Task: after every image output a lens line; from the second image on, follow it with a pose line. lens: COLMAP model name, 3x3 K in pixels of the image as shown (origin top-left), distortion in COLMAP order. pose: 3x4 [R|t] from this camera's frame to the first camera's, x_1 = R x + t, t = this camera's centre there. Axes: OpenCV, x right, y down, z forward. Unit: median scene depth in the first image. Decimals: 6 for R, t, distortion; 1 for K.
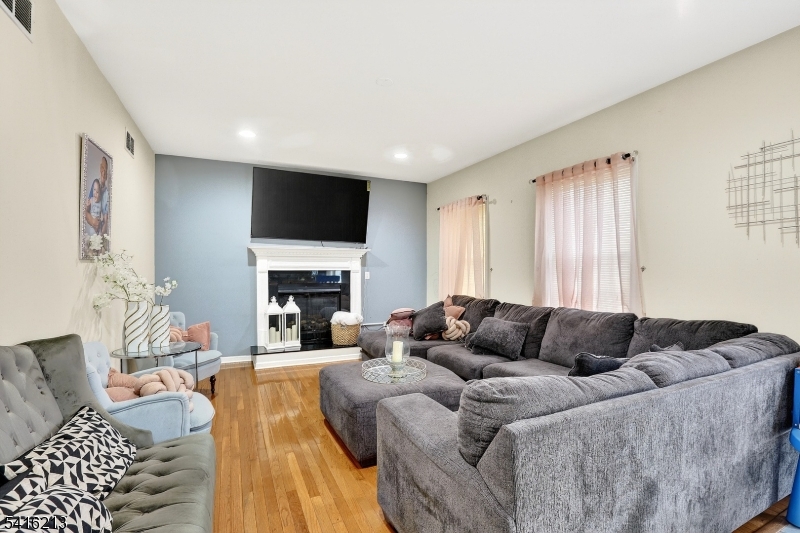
lens RADIAL K [[364.7, 0, 400.0], [0, 364.7, 266.5], [0, 0, 1]] dist [-0.001904, -0.000053]
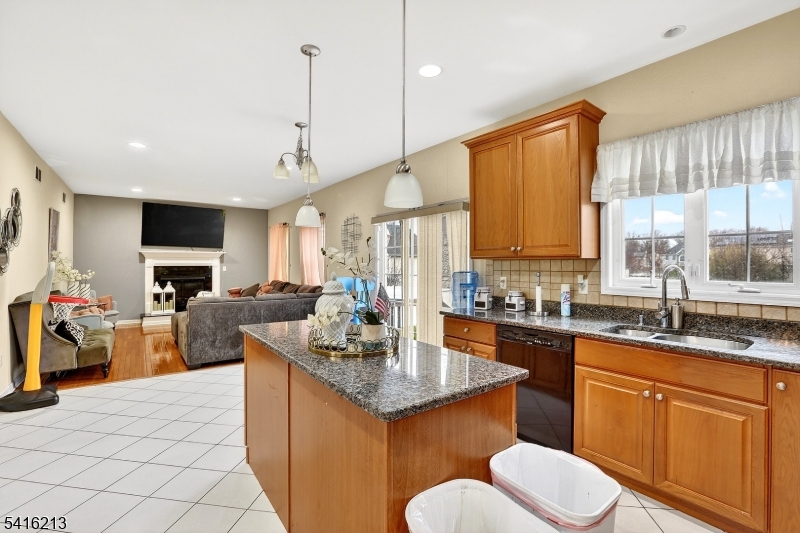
lens RADIAL K [[337.1, 0, 381.2], [0, 337.1, 256.1], [0, 0, 1]] dist [0.000061, 0.000088]
pose [[0.980508, 0.006427, 0.196375, 0.332741], [-0.004340, 0.999929, -0.011057, -0.020133], [-0.196432, 0.009989, 0.980467, -0.656214]]
